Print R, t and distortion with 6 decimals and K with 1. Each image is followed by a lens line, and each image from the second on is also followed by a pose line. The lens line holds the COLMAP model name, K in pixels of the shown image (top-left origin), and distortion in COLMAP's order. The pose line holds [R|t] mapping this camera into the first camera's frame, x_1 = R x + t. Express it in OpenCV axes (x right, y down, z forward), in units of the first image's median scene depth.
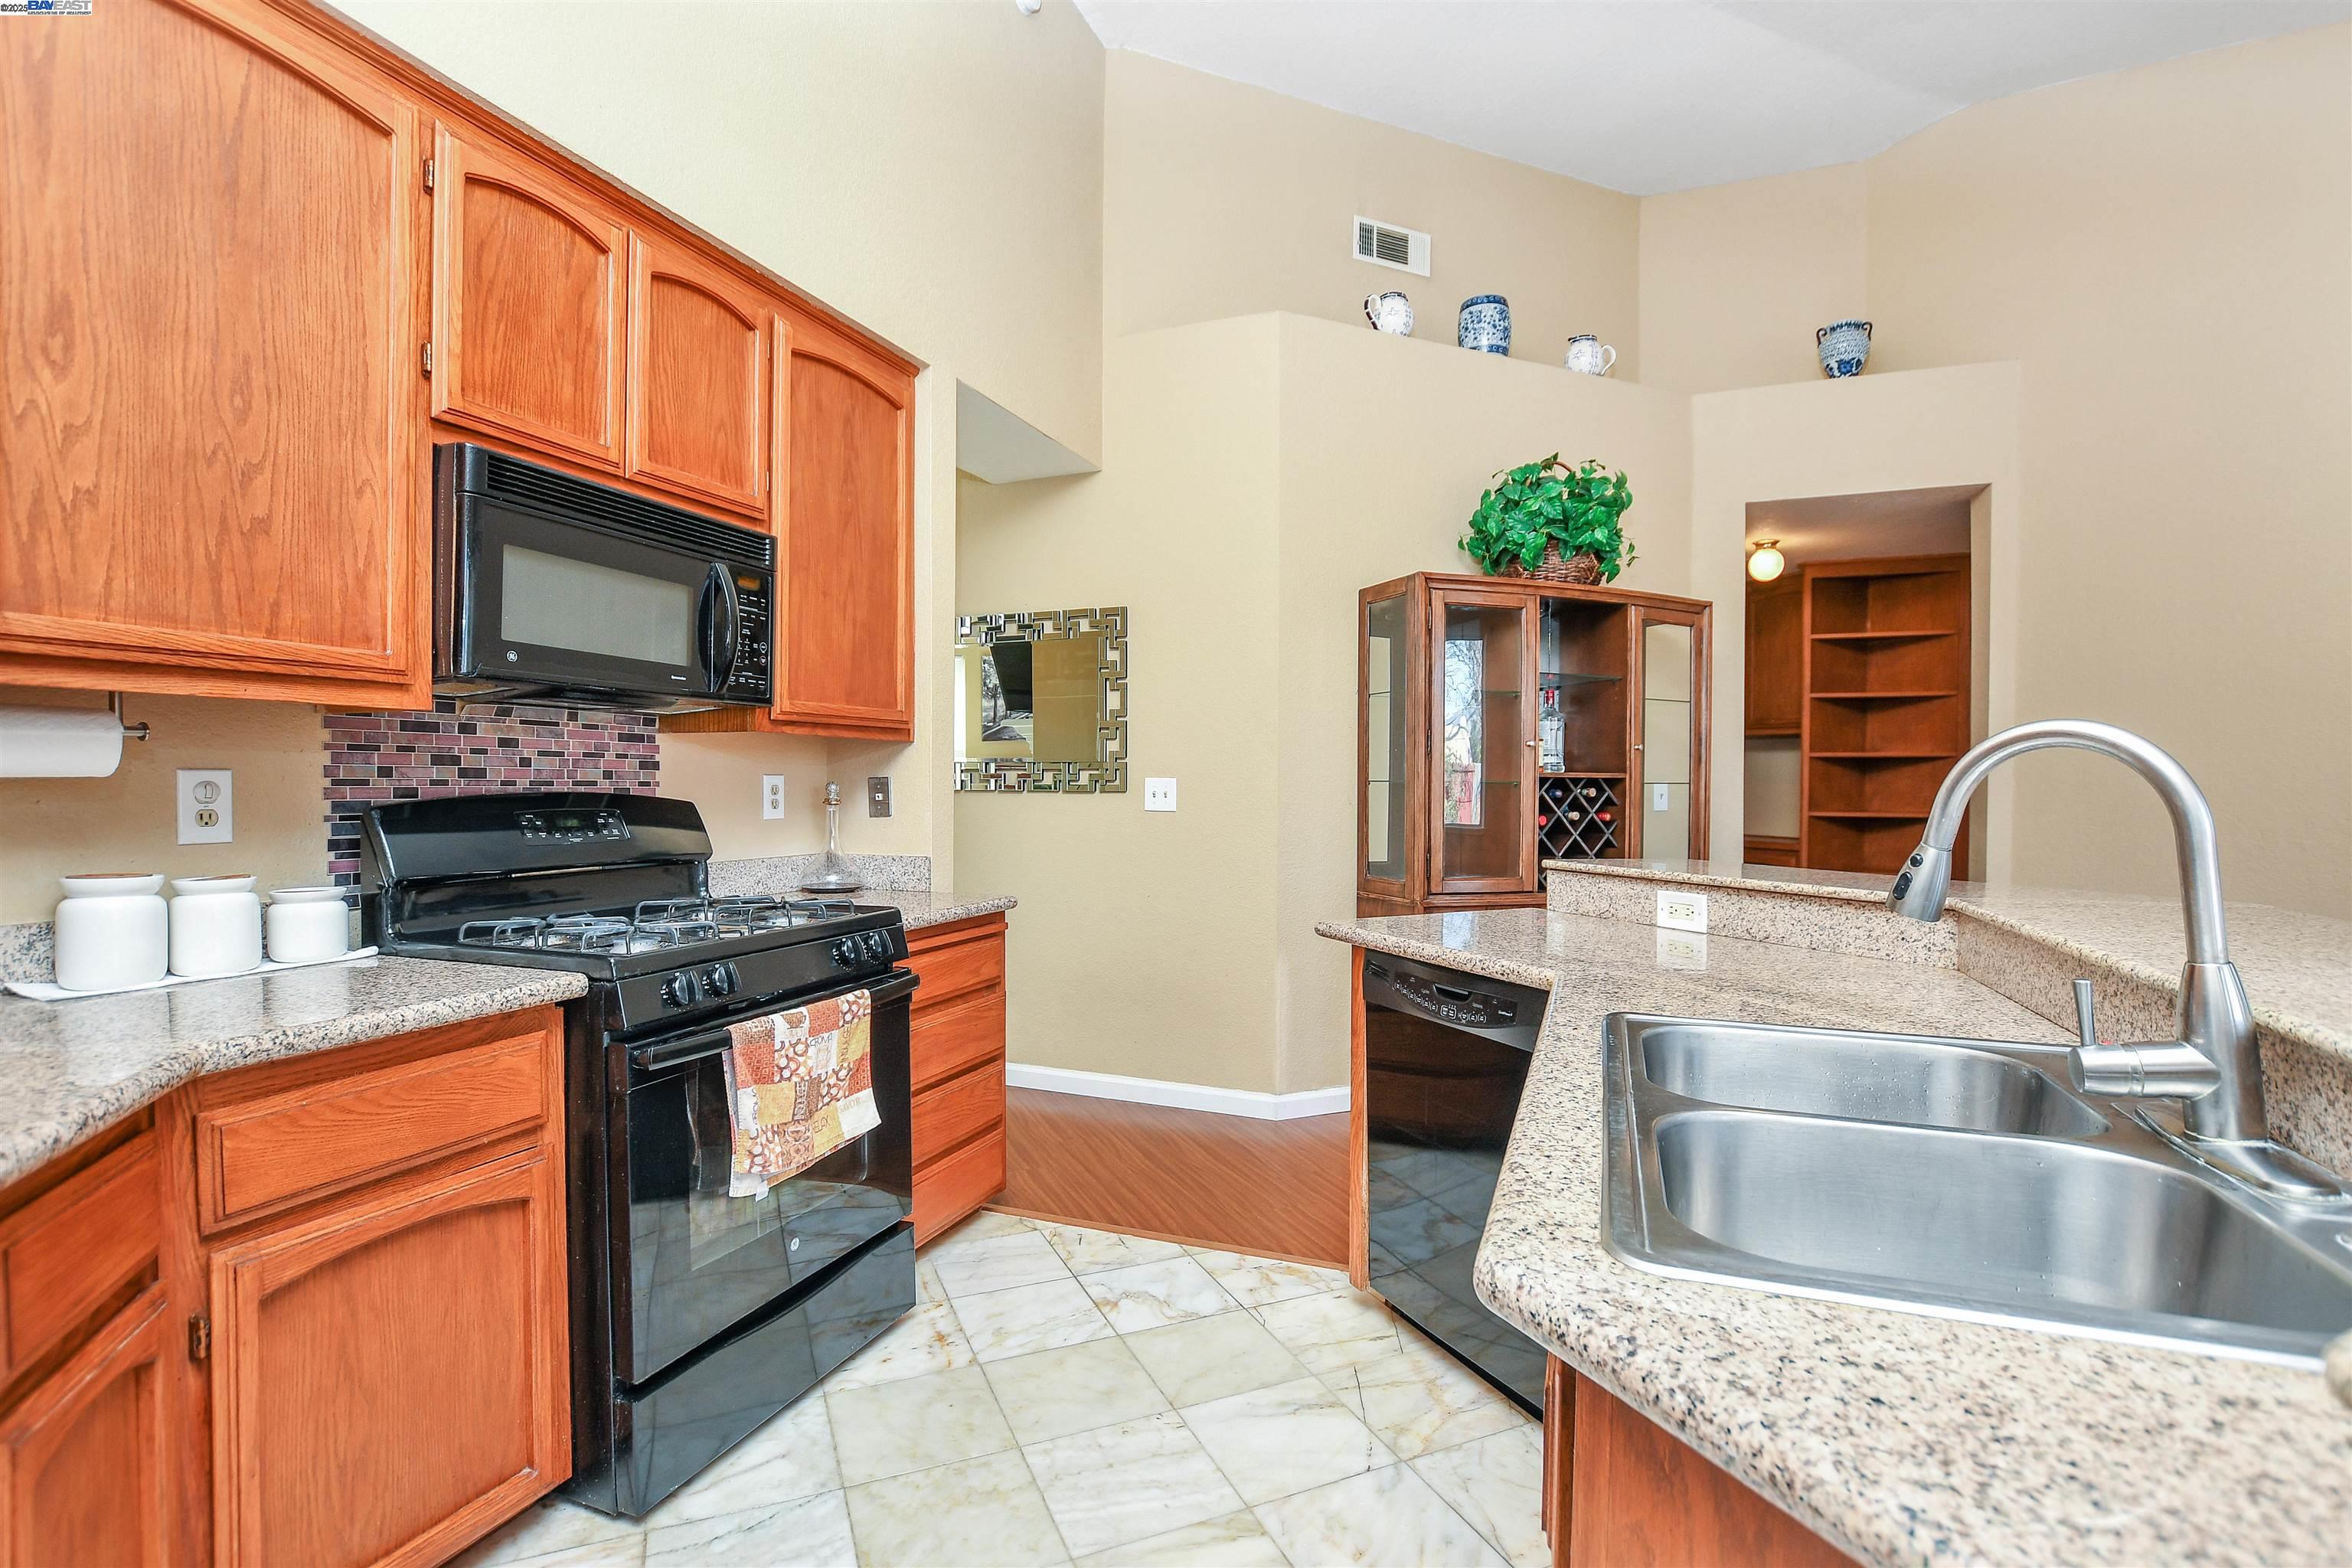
lens RADIAL K [[1060.2, 0, 1158.3], [0, 1060.2, 795.9], [0, 0, 1]] dist [-0.030390, 0.004927]
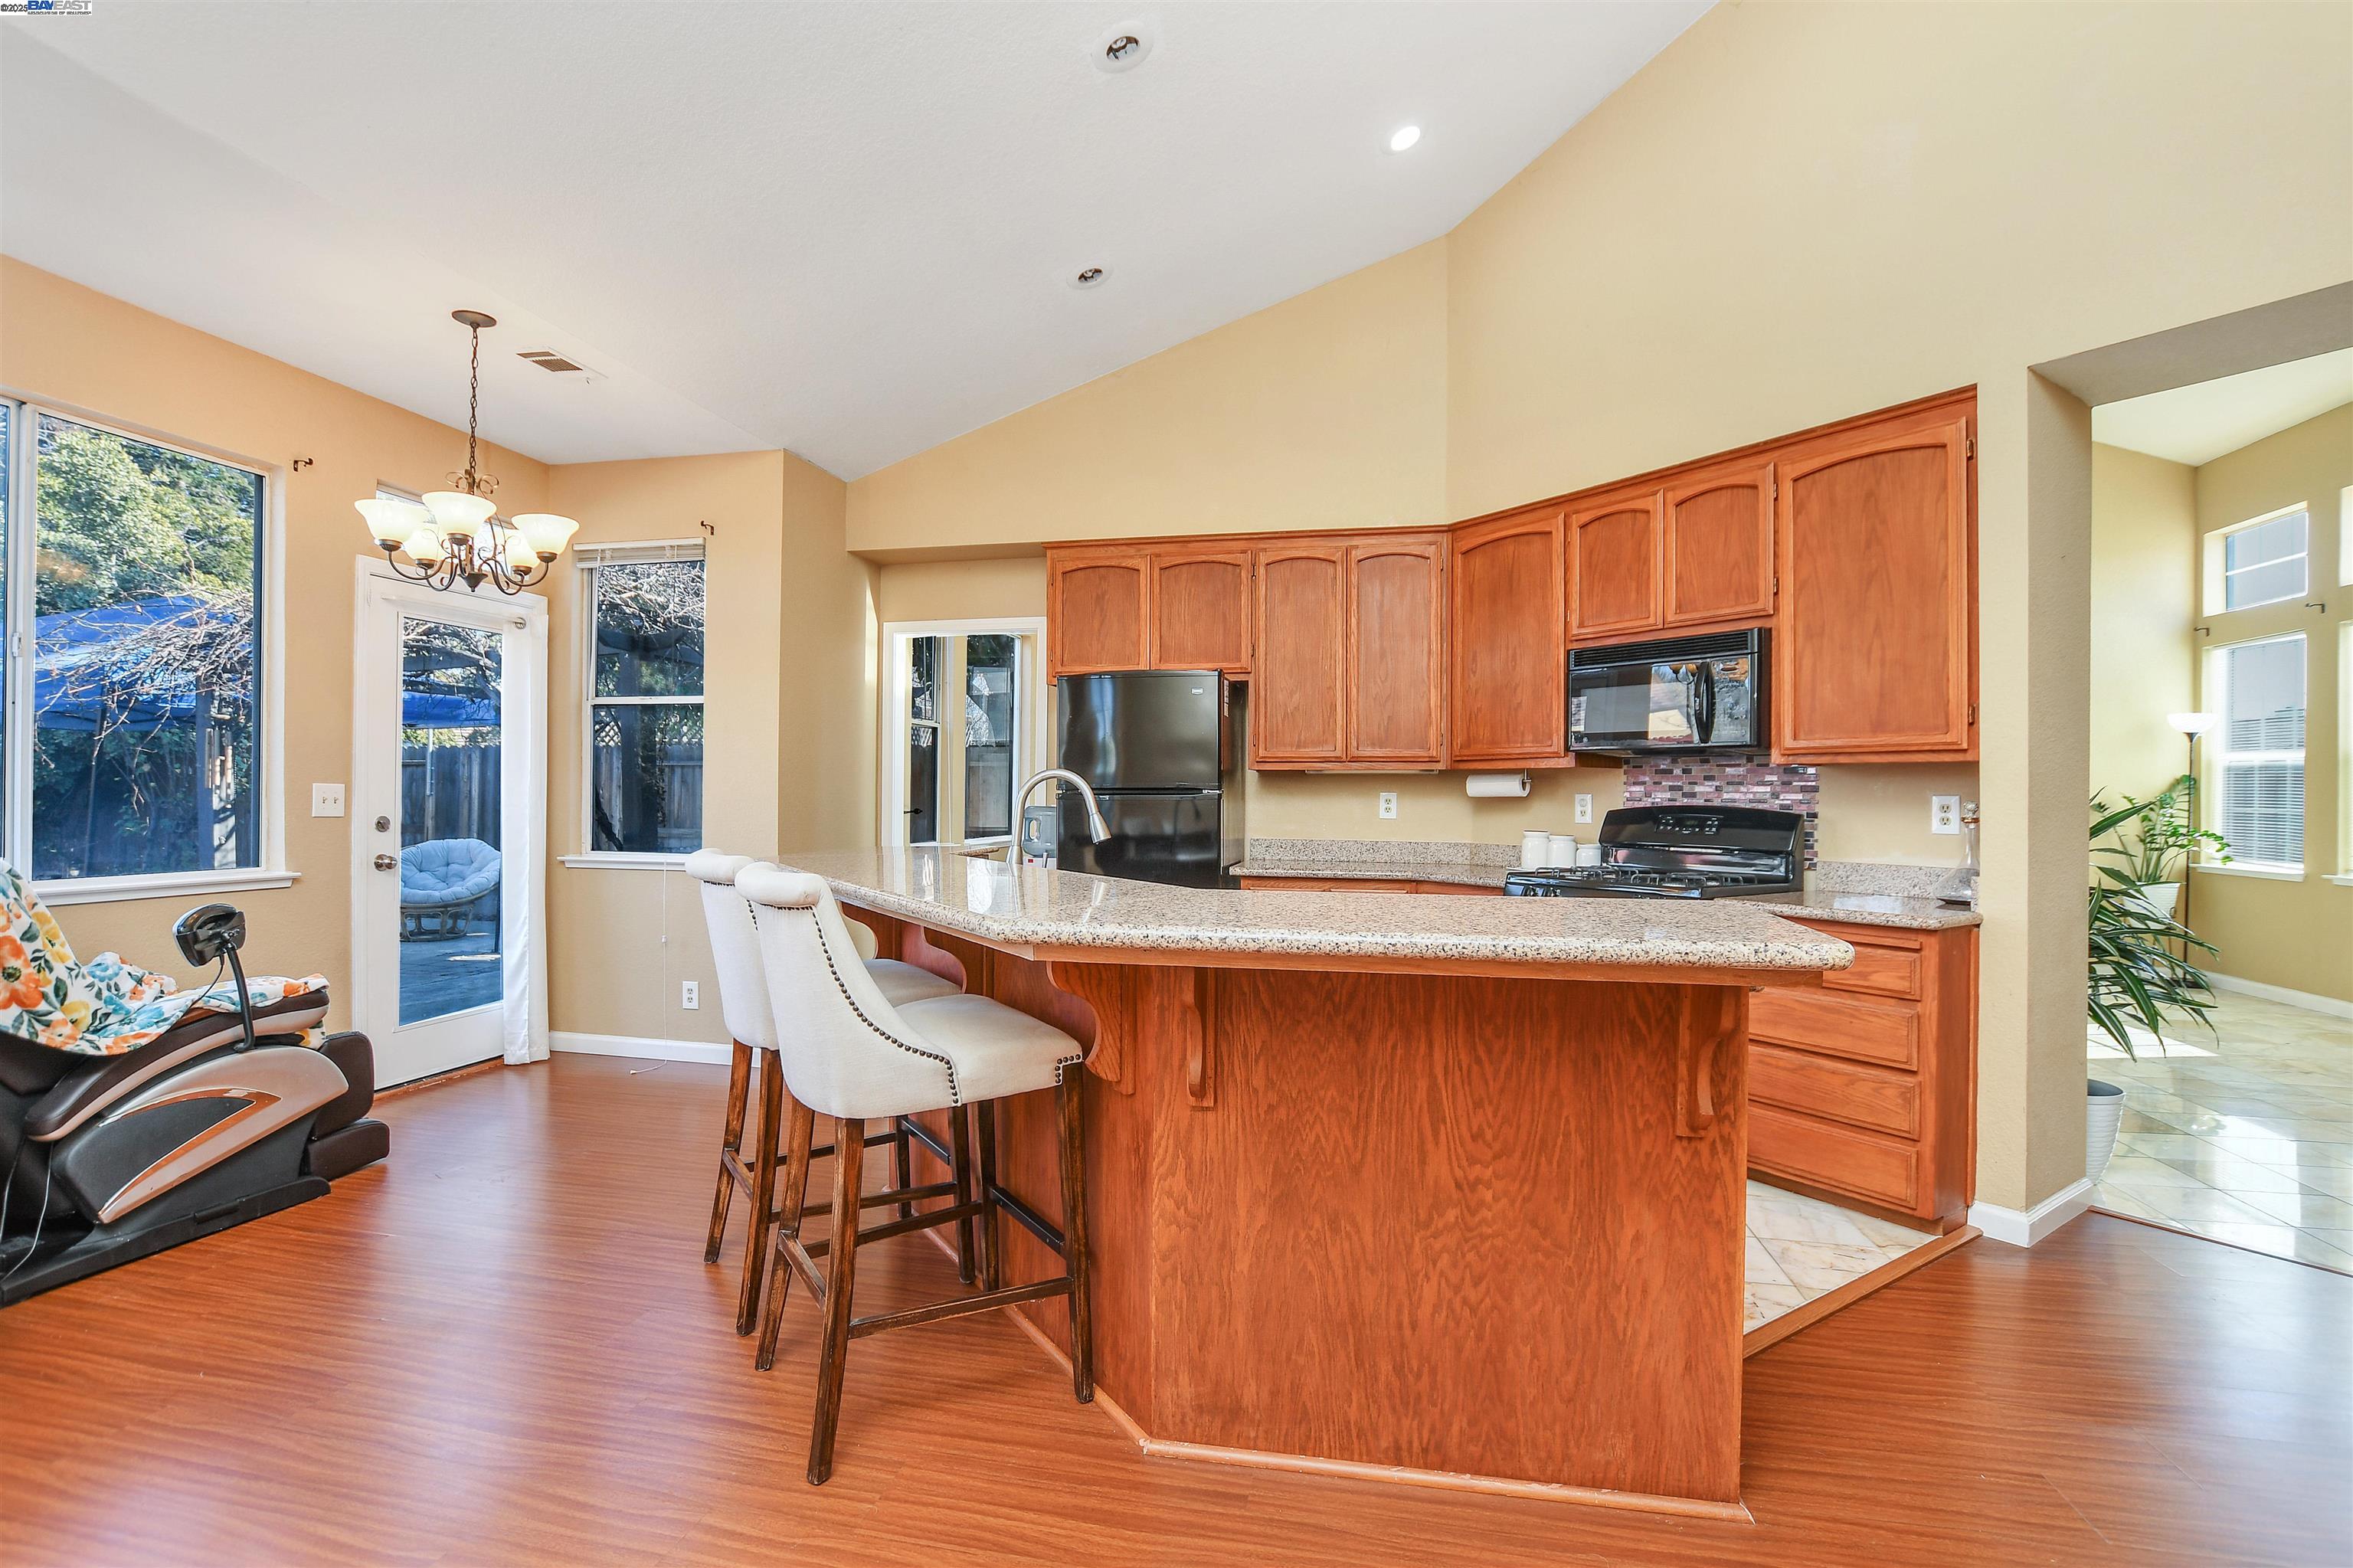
lens RADIAL K [[1060.7, 0, 1158.8], [0, 1060.7, 795.9], [0, 0, 1]] dist [-0.030390, 0.004927]
pose [[-0.561130, -0.005581, -0.827709, 1.369928], [-0.016507, 0.999854, 0.004449, -0.012495], [0.827563, 0.016159, -0.561140, 1.218215]]
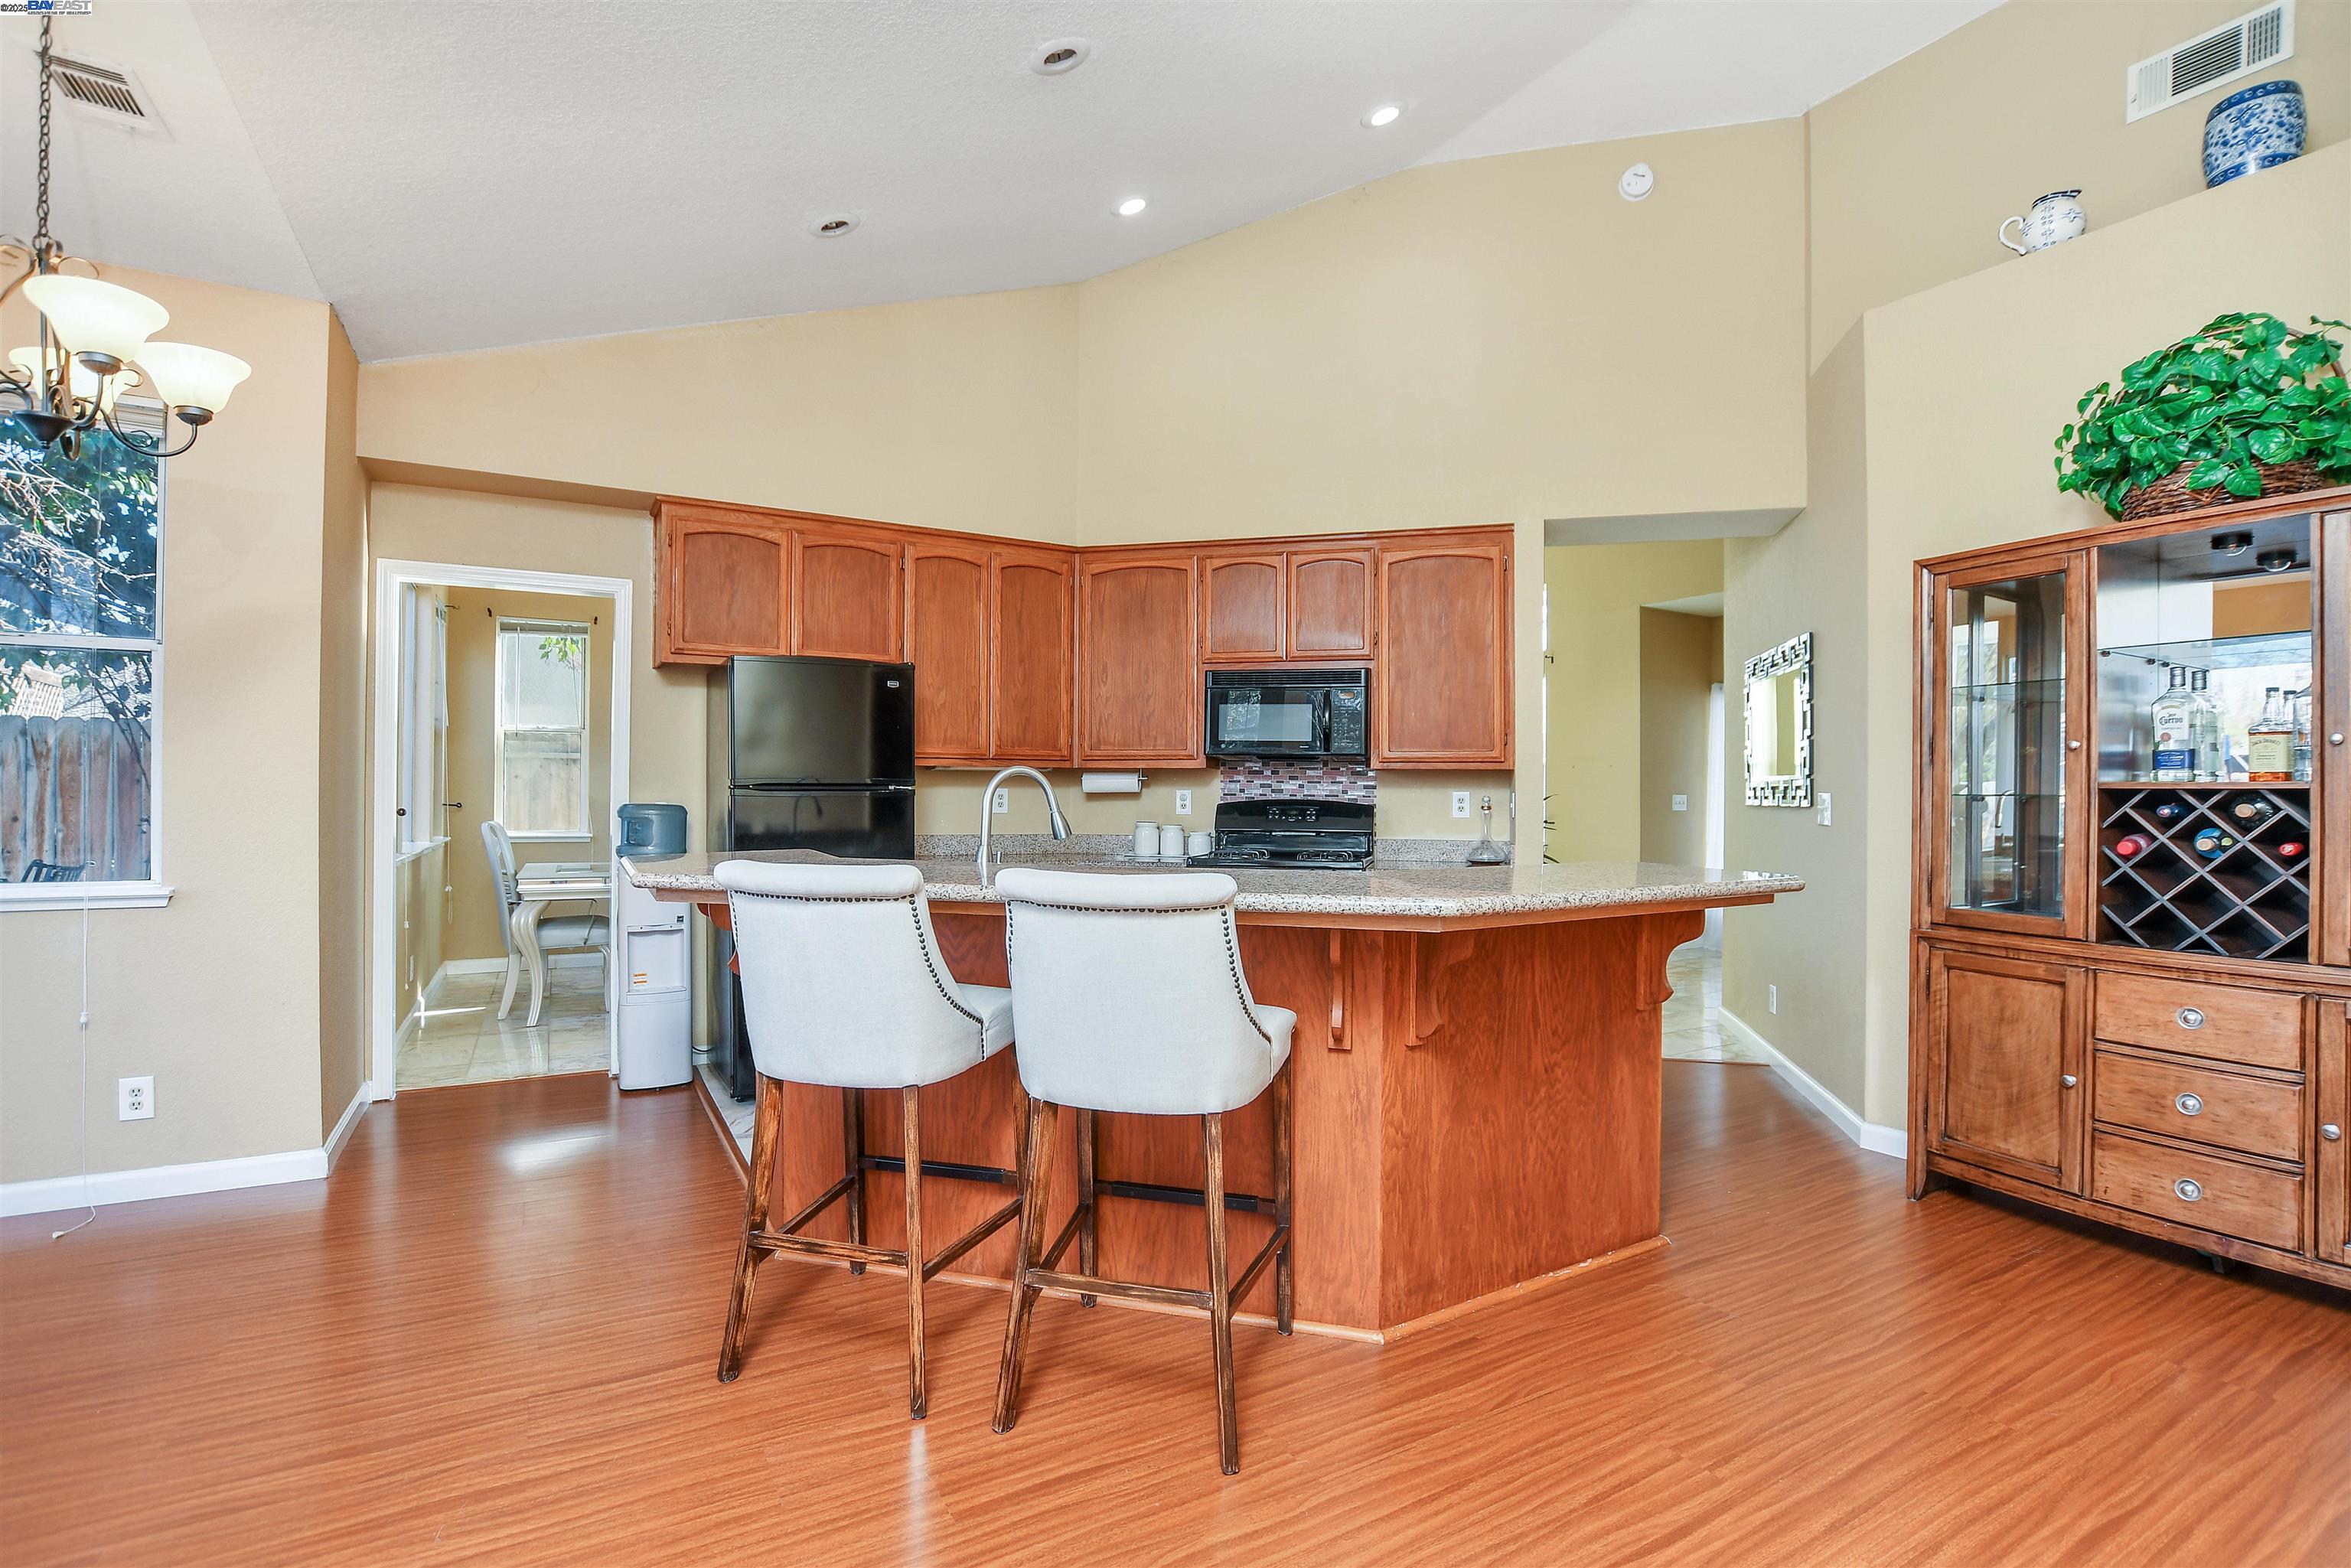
lens RADIAL K [[1059.7, 0, 1157.8], [0, 1059.7, 795.9], [0, 0, 1]] dist [-0.030390, 0.004927]
pose [[0.120558, -0.000138, -0.992706, 1.646446], [-0.015465, 0.999878, -0.002018, -0.001463], [0.992586, 0.015595, 0.120541, 0.413253]]
